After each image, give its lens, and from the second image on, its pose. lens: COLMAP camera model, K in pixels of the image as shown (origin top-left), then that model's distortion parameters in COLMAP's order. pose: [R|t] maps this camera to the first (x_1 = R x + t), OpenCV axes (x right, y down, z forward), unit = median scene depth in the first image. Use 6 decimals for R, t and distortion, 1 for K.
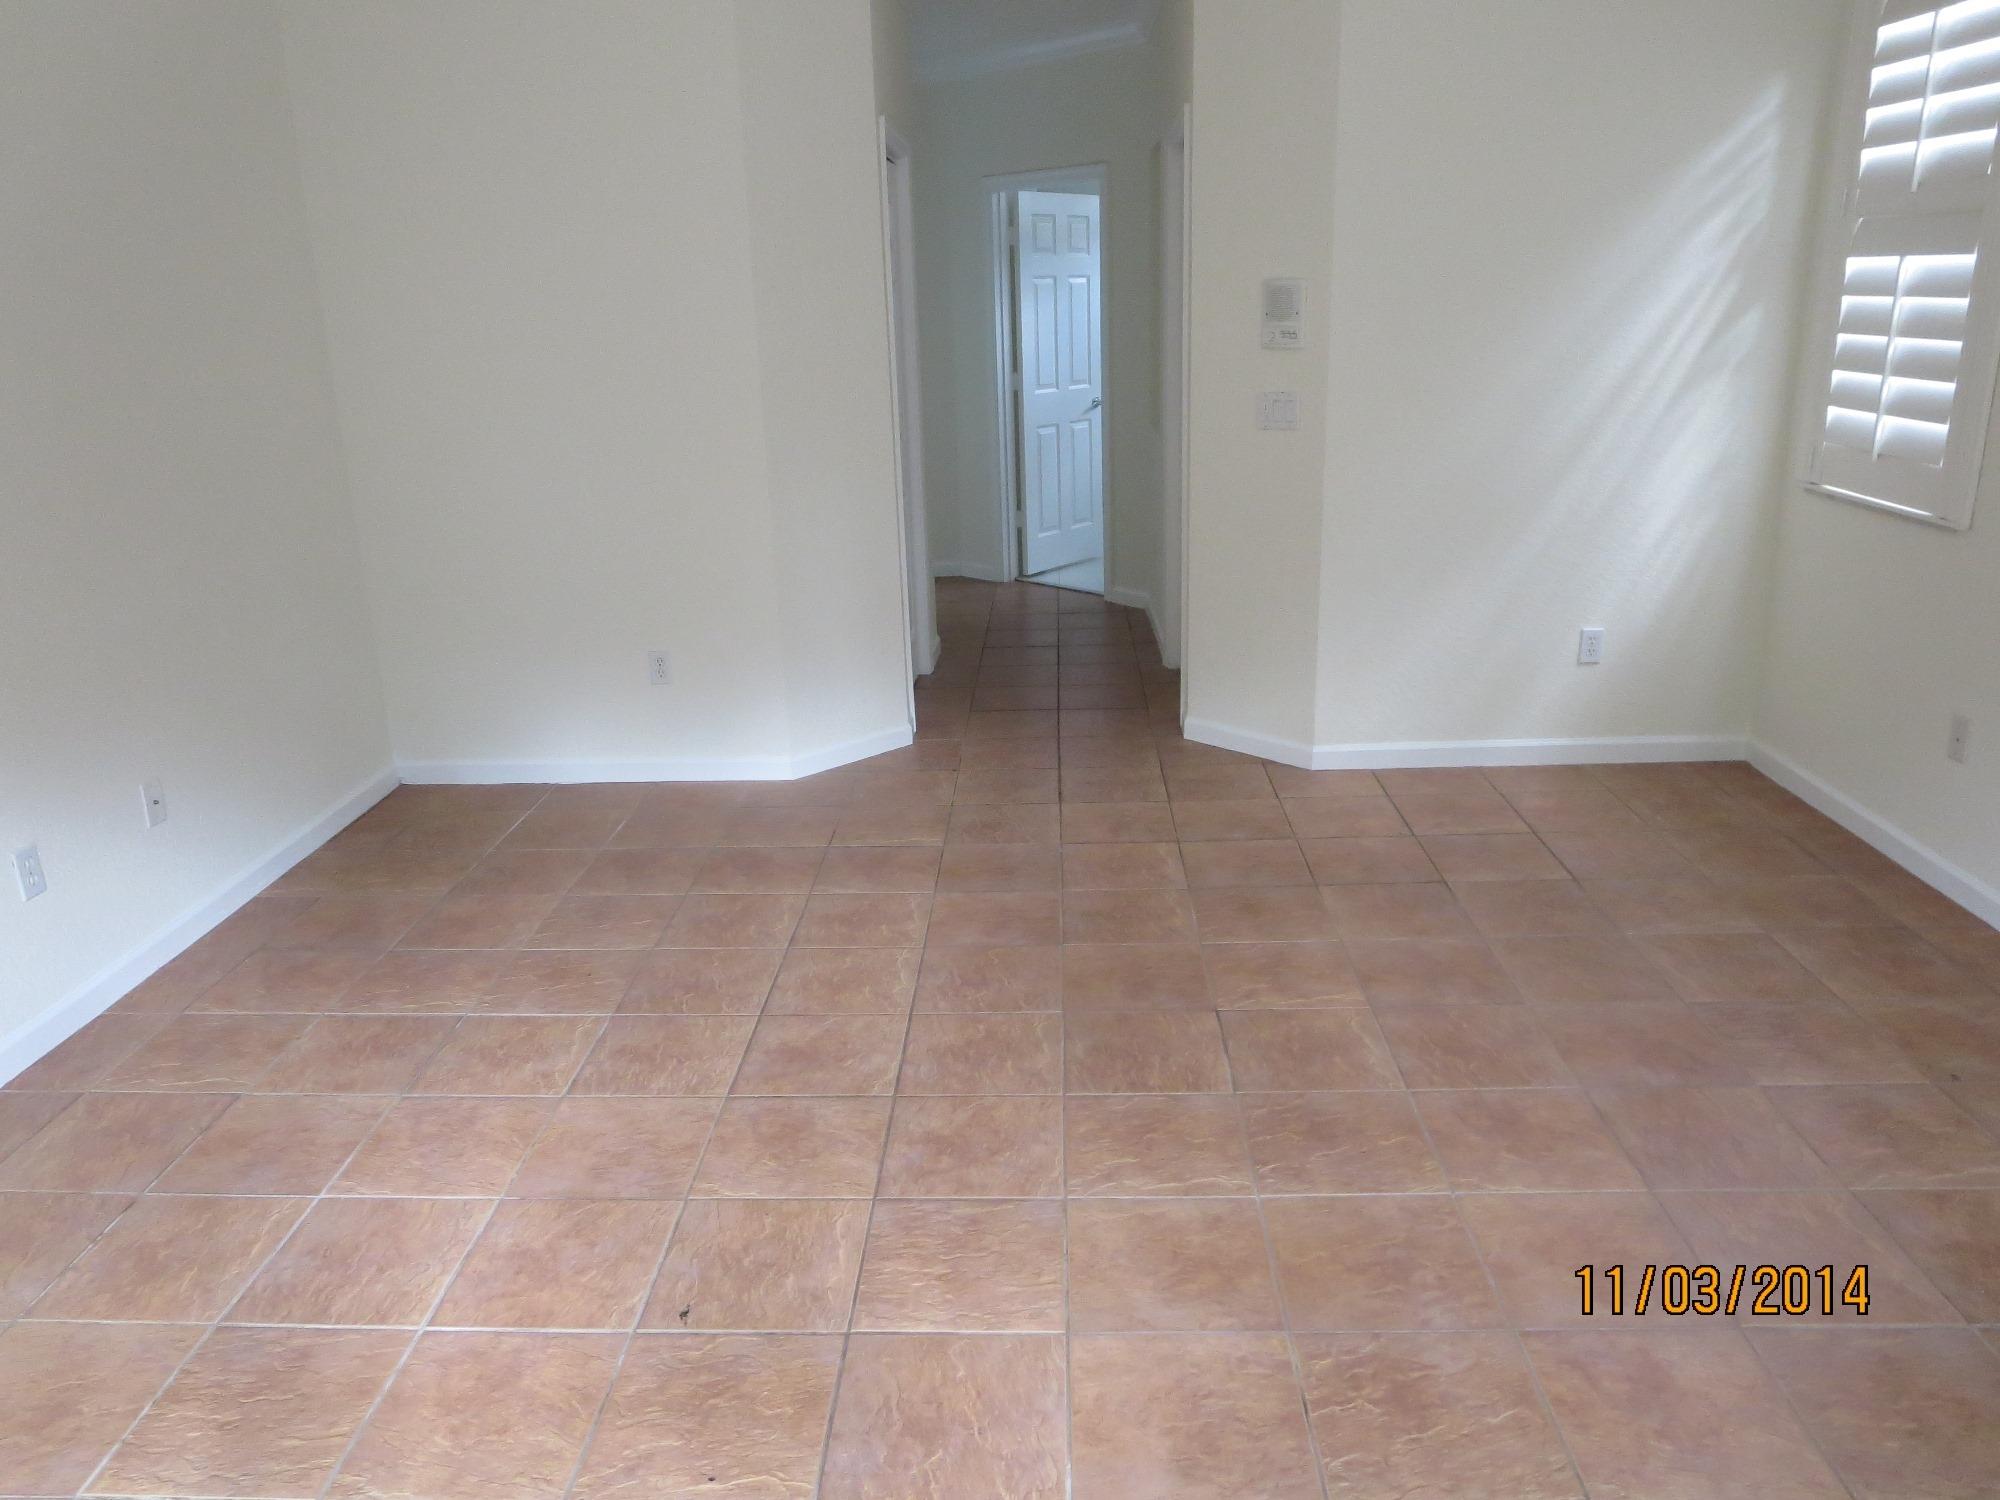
lens RADIAL K [[1430.3, 0, 1000.0], [0, 1430.3, 750.0], [0, 0, 1]] dist [-0.019673, -0.000108]
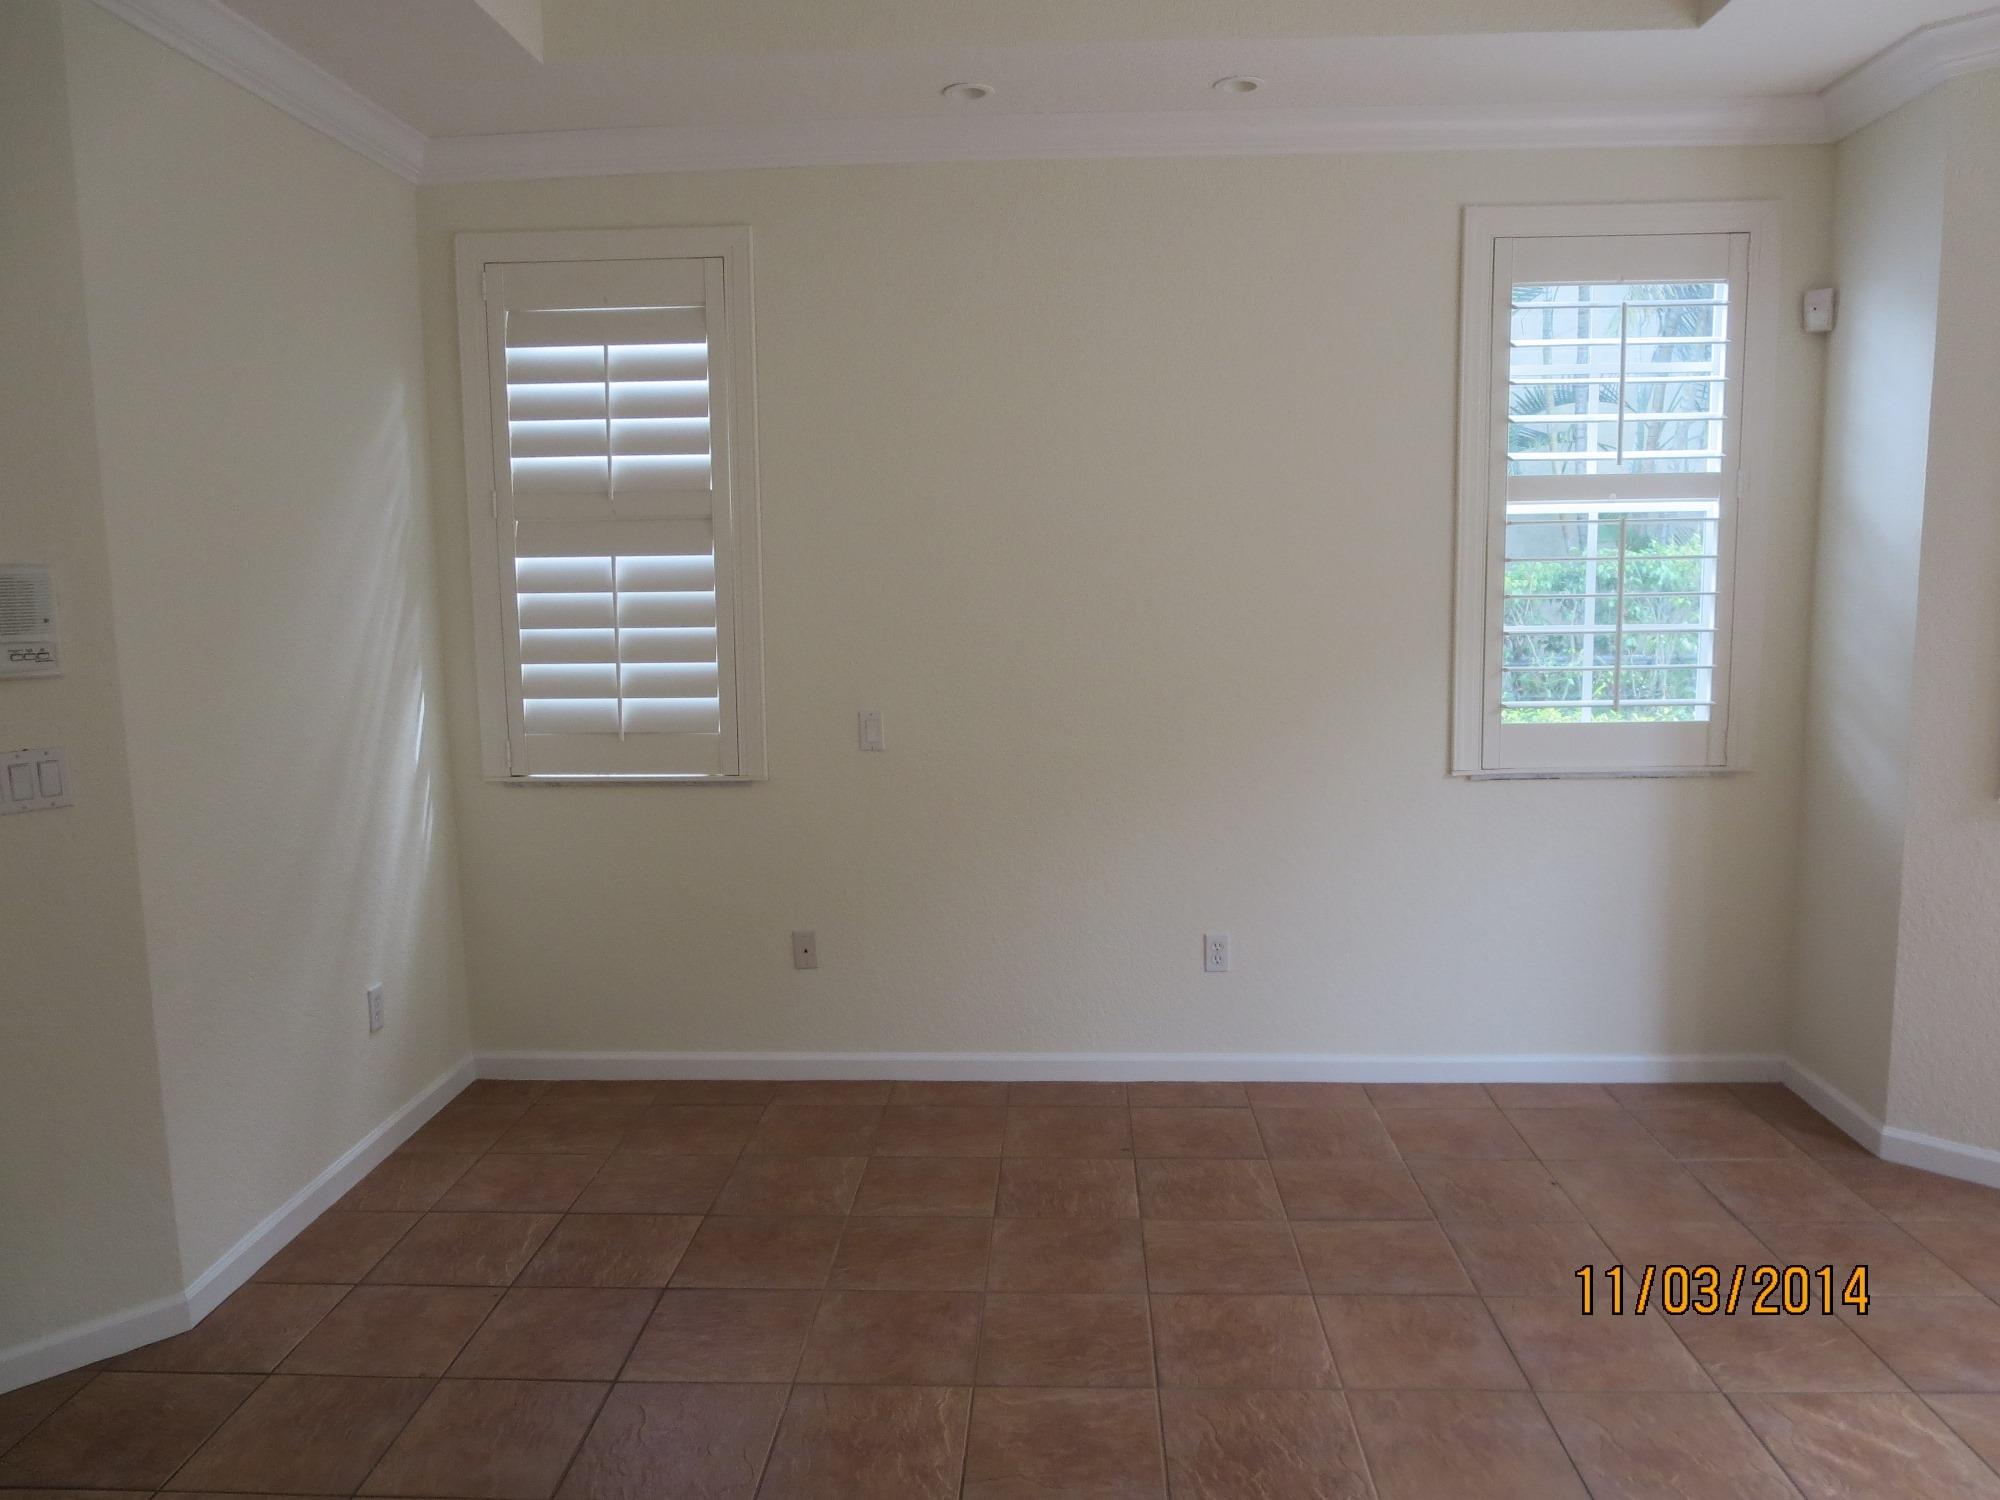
lens RADIAL K [[1430.3, 0, 1000.0], [0, 1430.3, 750.0], [0, 0, 1]] dist [-0.019673, -0.000108]
pose [[0.009277, -0.097541, 0.995188, -0.453126], [0.321599, 0.942647, 0.089393, -0.204159], [-0.946831, 0.319222, 0.040114, 0.700468]]
